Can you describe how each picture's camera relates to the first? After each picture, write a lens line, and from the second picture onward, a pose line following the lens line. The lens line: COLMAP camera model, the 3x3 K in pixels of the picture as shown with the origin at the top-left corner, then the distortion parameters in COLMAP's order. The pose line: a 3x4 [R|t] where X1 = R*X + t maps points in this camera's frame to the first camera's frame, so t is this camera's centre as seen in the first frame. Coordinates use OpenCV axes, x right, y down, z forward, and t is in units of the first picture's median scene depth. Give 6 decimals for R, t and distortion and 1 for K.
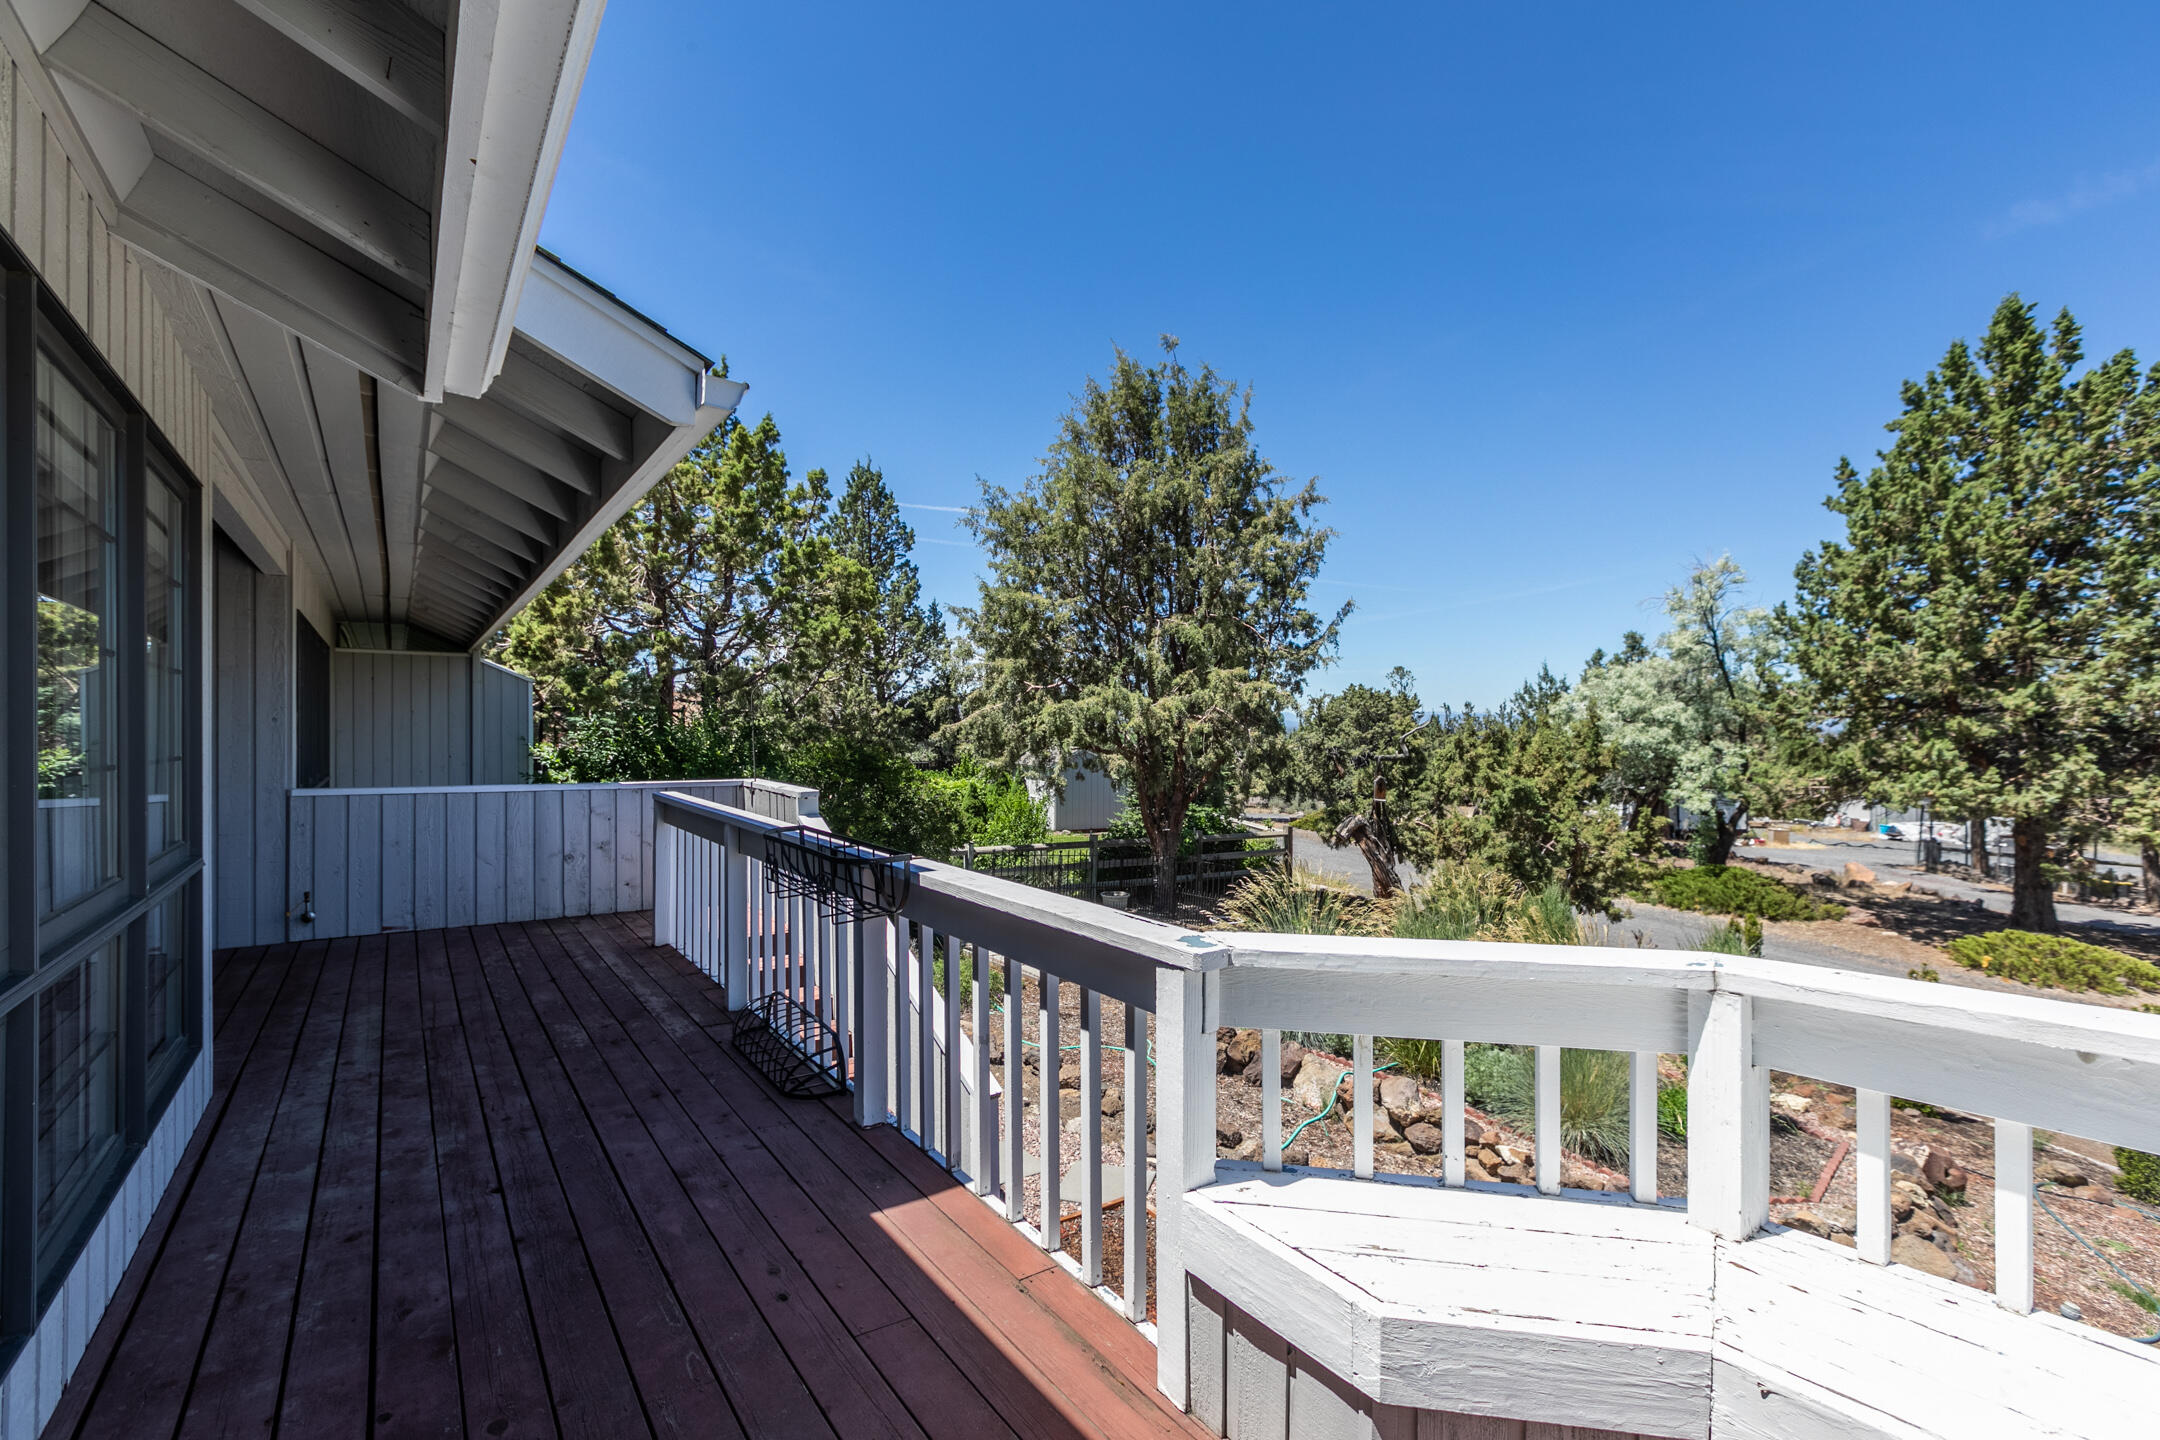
lens RADIAL K [[970.0, 0, 1094.7], [0, 970.0, 715.9], [0, 0, 1]] dist [0.011683, -0.000524]
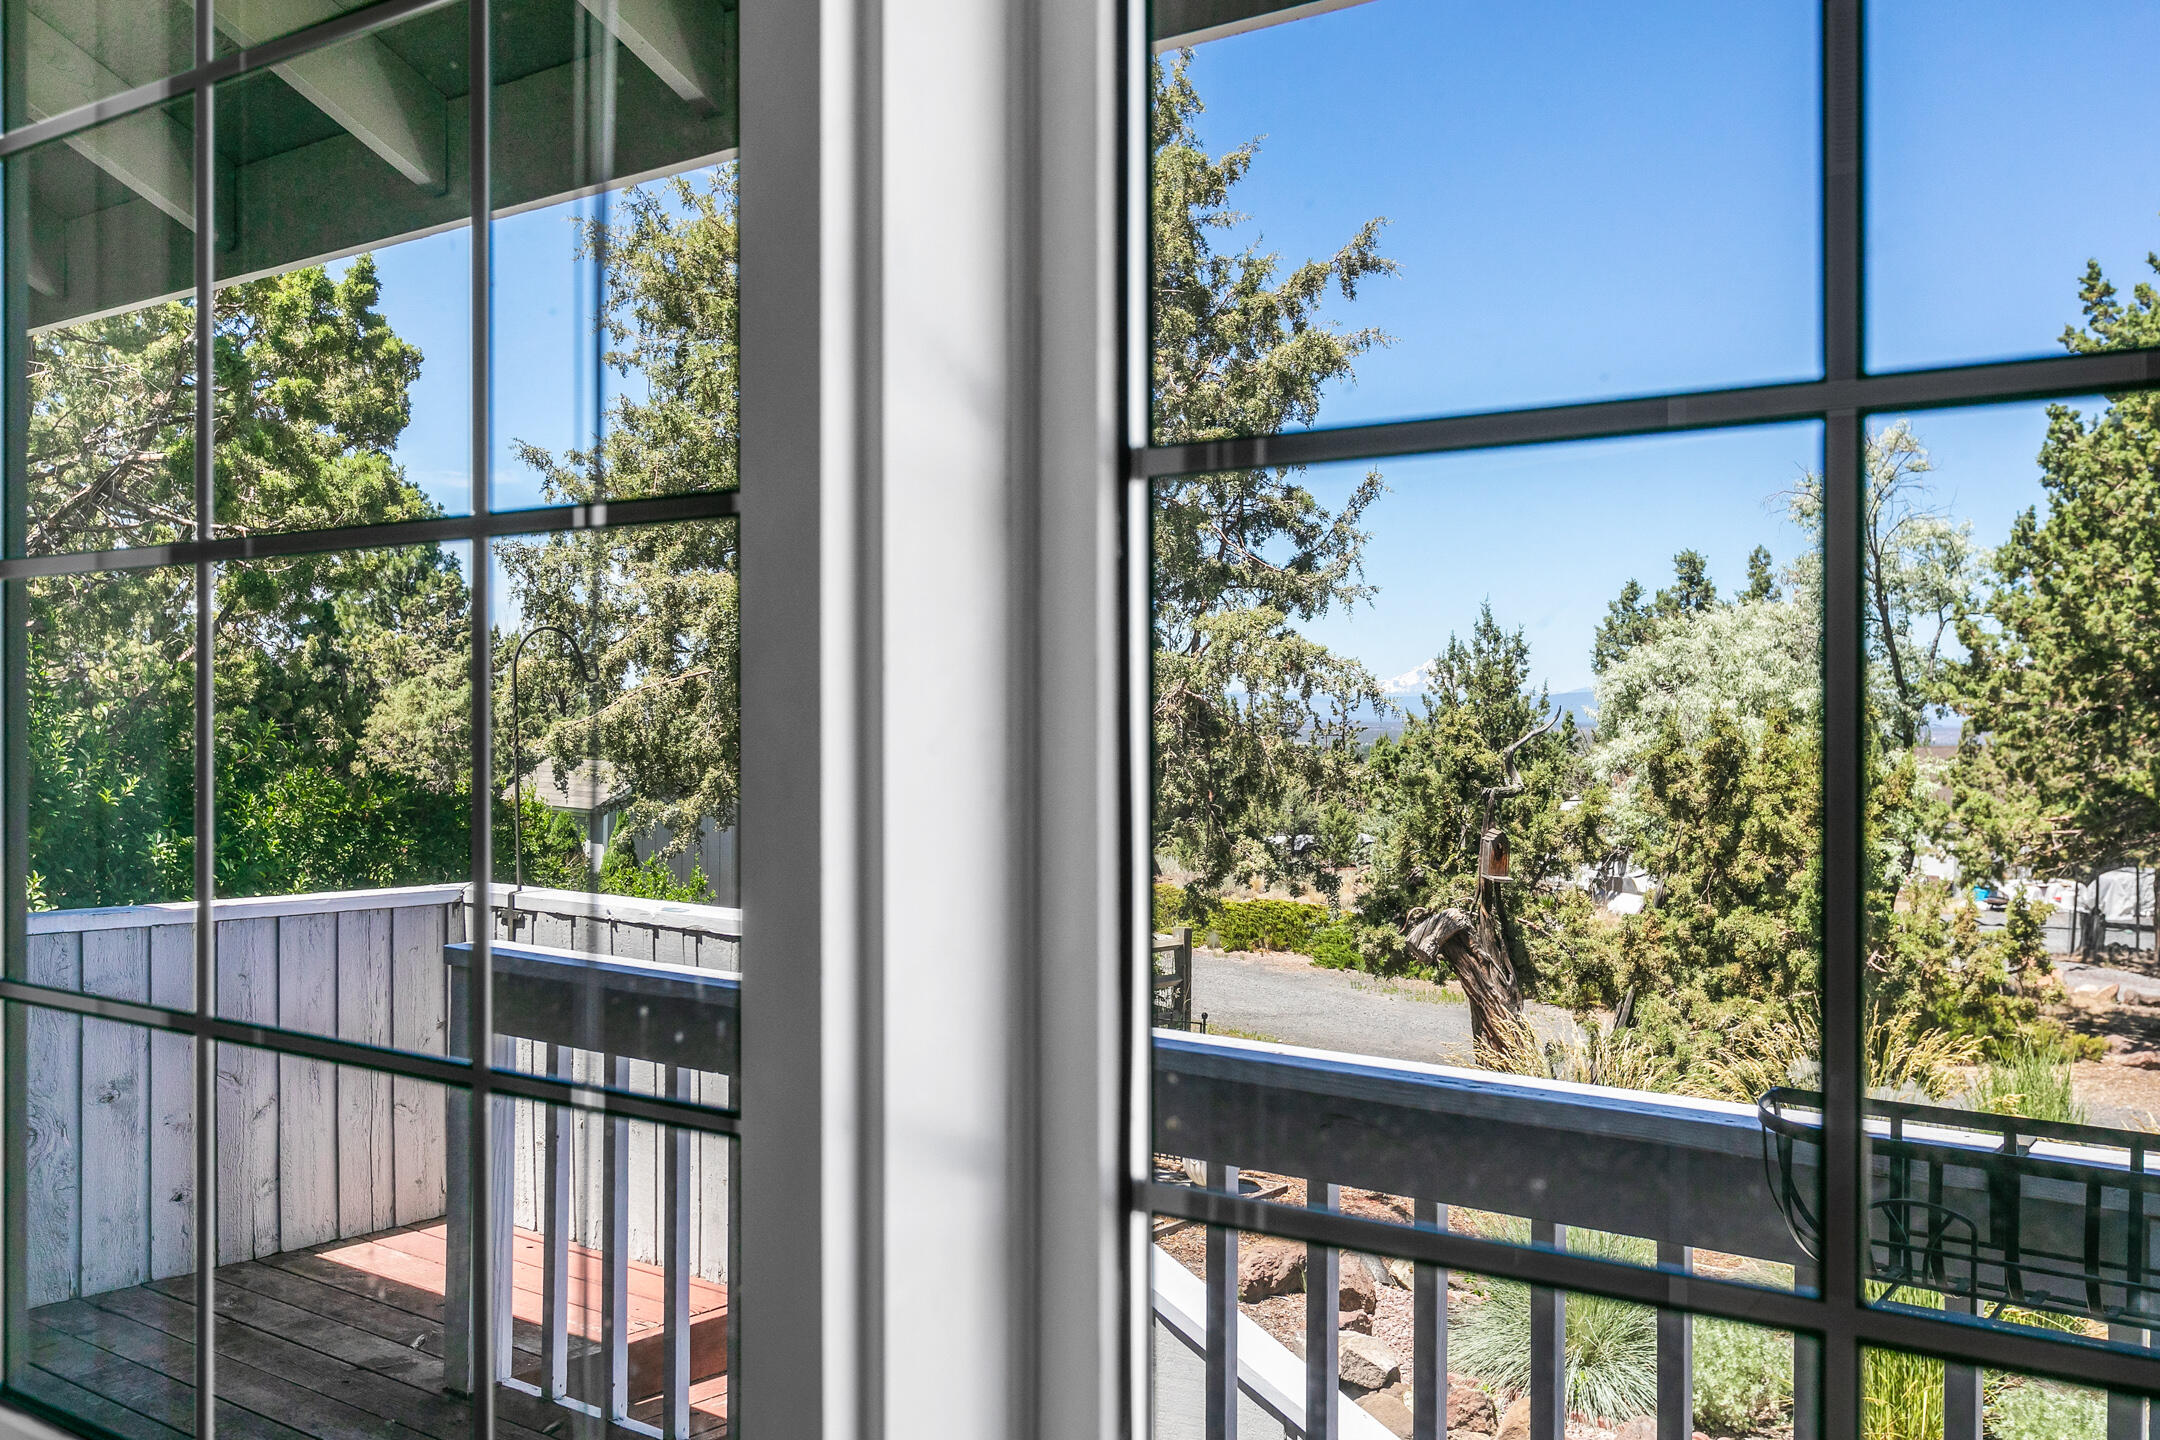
lens RADIAL K [[1886.5, 0, 1066.5], [0, 1886.5, 706.3], [0, 0, 1]] dist [0.016351, 0.023043]
pose [[0.954268, 0.004390, 0.298919, -0.151527], [-0.006501, 0.999960, 0.006069, -0.003696], [-0.298881, -0.007735, 0.954259, 0.102166]]
